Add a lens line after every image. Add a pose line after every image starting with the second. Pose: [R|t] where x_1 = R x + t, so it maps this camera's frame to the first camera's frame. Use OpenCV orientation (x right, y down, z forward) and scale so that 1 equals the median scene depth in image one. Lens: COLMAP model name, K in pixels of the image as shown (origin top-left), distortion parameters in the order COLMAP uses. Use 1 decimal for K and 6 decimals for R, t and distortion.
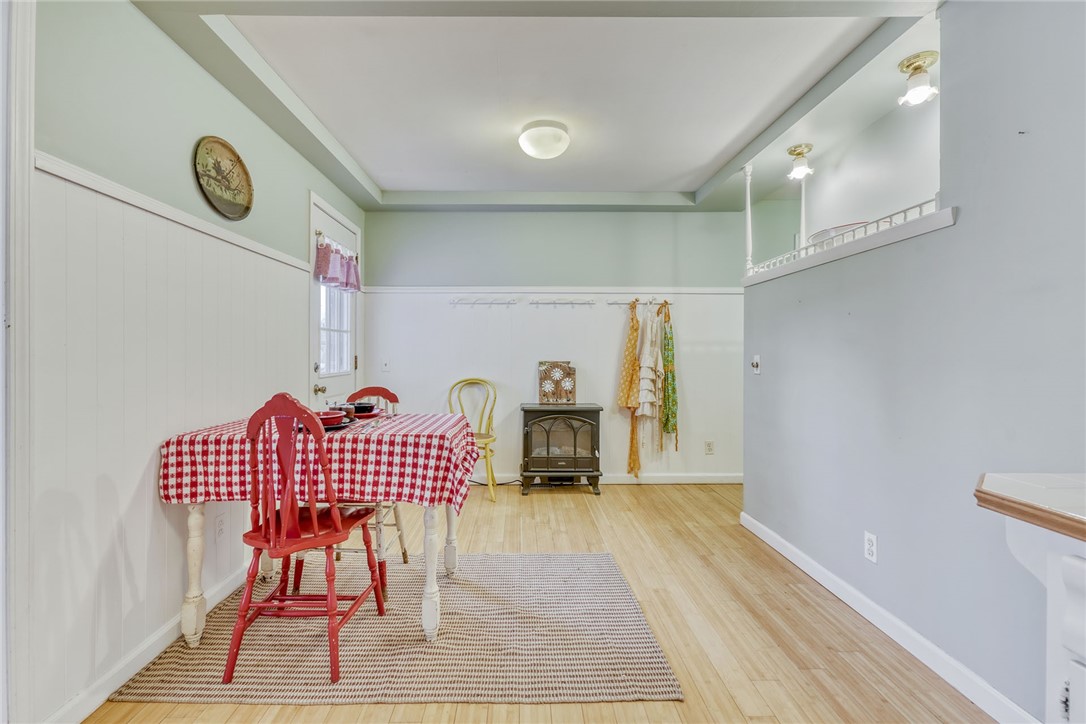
lens RADIAL K [[492.7, 0, 524.7], [0, 492.7, 355.3], [0, 0, 1]] dist [0.001667, 0.000203]
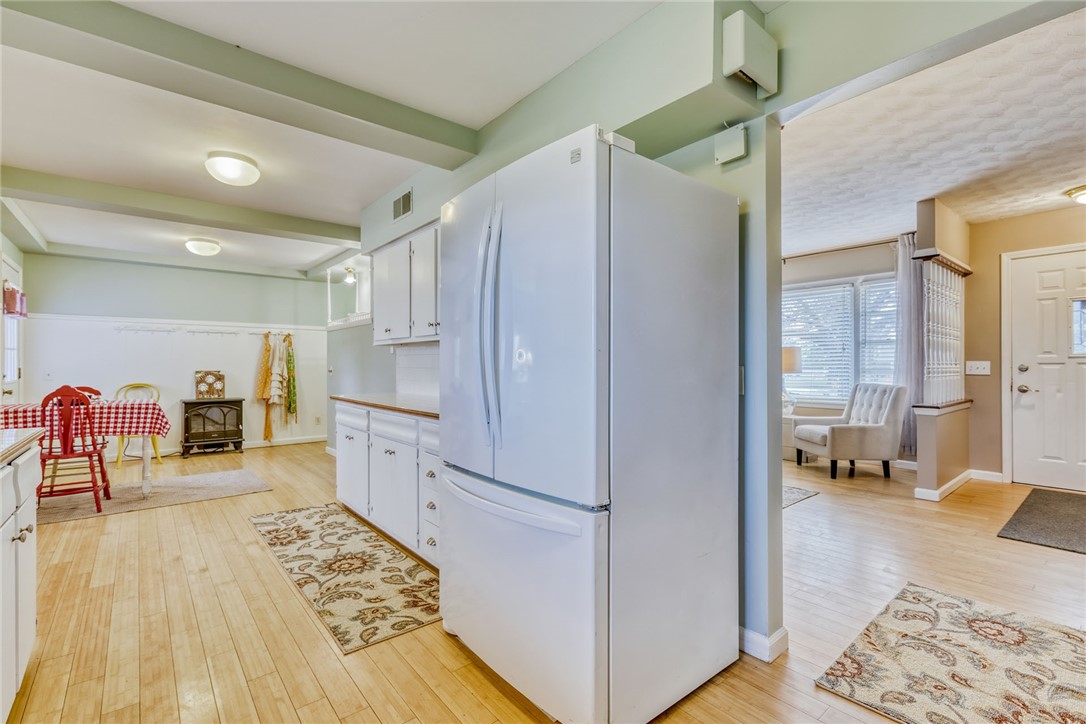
lens RADIAL K [[491.0, 0, 543.6], [0, 491.0, 366.0], [0, 0, 1]] dist [0.003137, 0.000993]
pose [[0.774815, -0.004696, 0.632170, -0.099304], [0.004865, 0.999987, 0.001466, 0.000364], [-0.632169, 0.001939, 0.774828, -0.853386]]
